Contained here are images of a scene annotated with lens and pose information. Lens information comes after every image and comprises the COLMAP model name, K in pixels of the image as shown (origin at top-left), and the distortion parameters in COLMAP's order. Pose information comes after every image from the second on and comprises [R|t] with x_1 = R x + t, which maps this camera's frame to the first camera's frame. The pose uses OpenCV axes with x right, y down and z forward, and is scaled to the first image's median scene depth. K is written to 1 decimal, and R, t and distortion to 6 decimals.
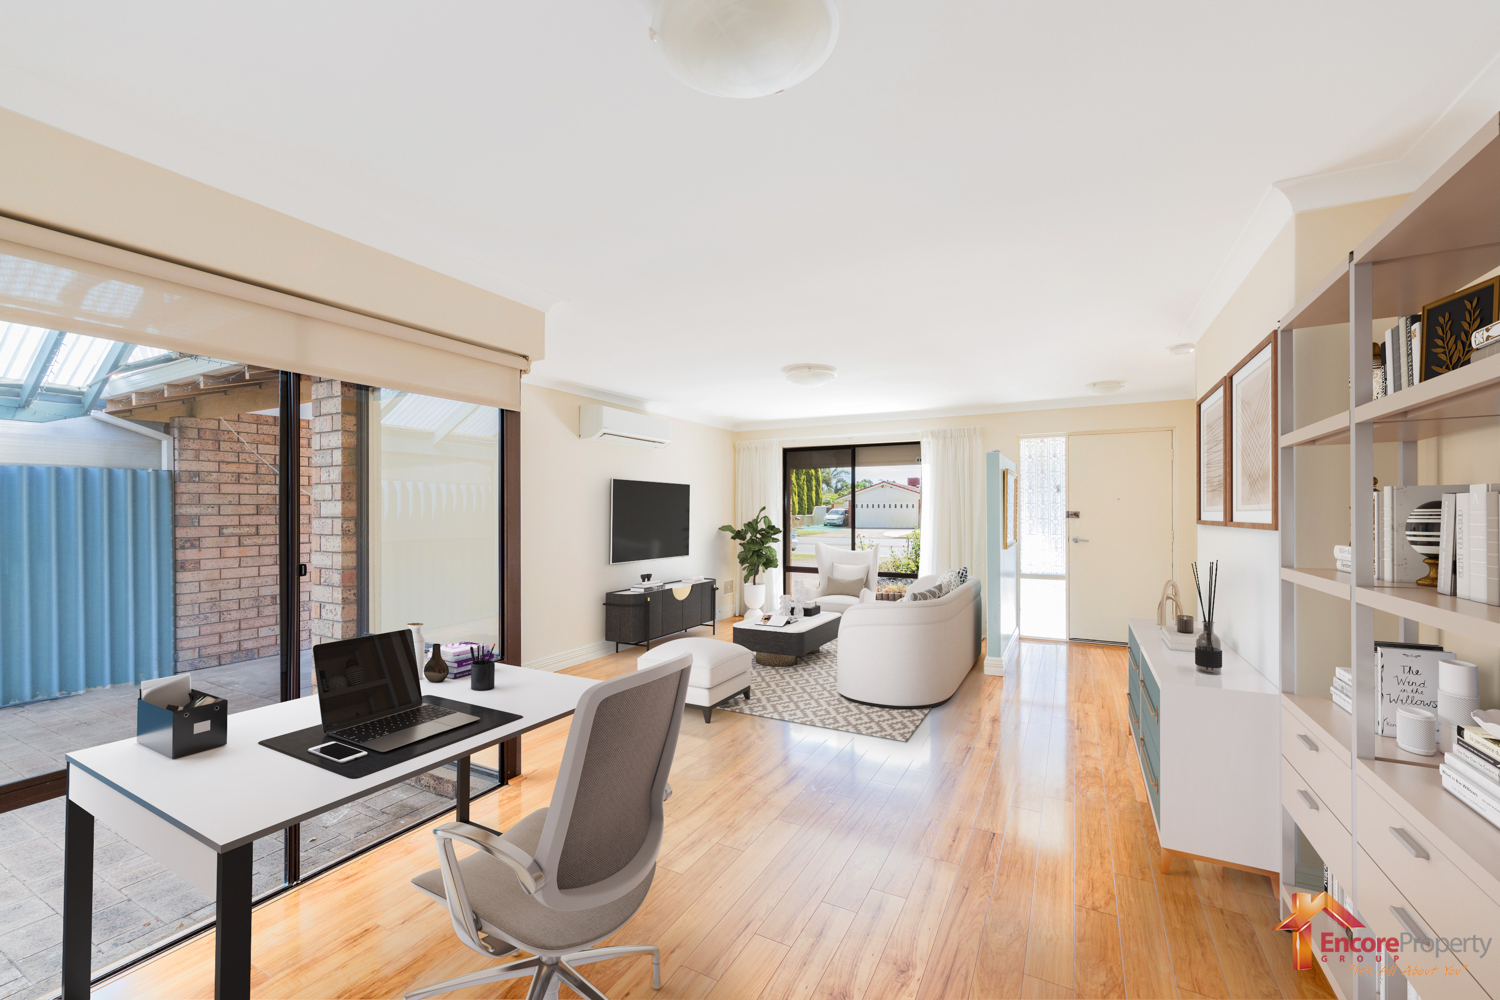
lens RADIAL K [[620.1, 0, 749.5], [0, 620.1, 509.9], [0, 0, 1]] dist [0.000607, 0.000108]
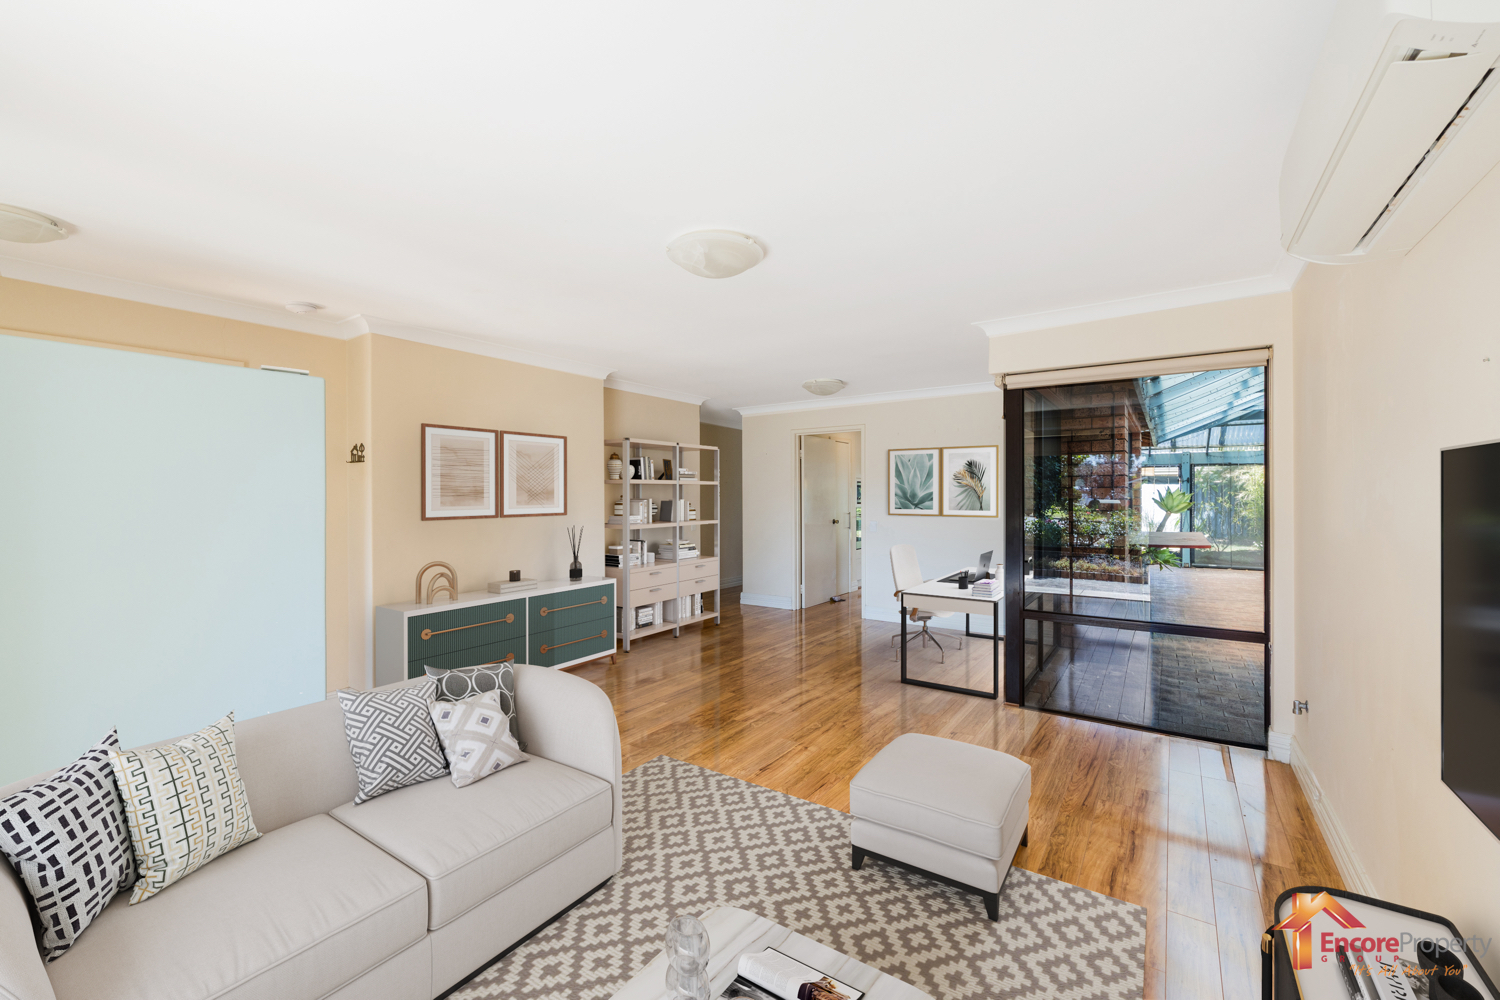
lens RADIAL K [[620.1, 0, 744.4], [0, 620.1, 497.1], [0, 0, 1]] dist [0.000607, 0.000108]
pose [[-0.995986, 0.010758, 0.088860, 0.045704], [0.010663, 0.999942, -0.001545, -0.012136], [-0.088871, -0.000591, -0.996043, 2.026897]]
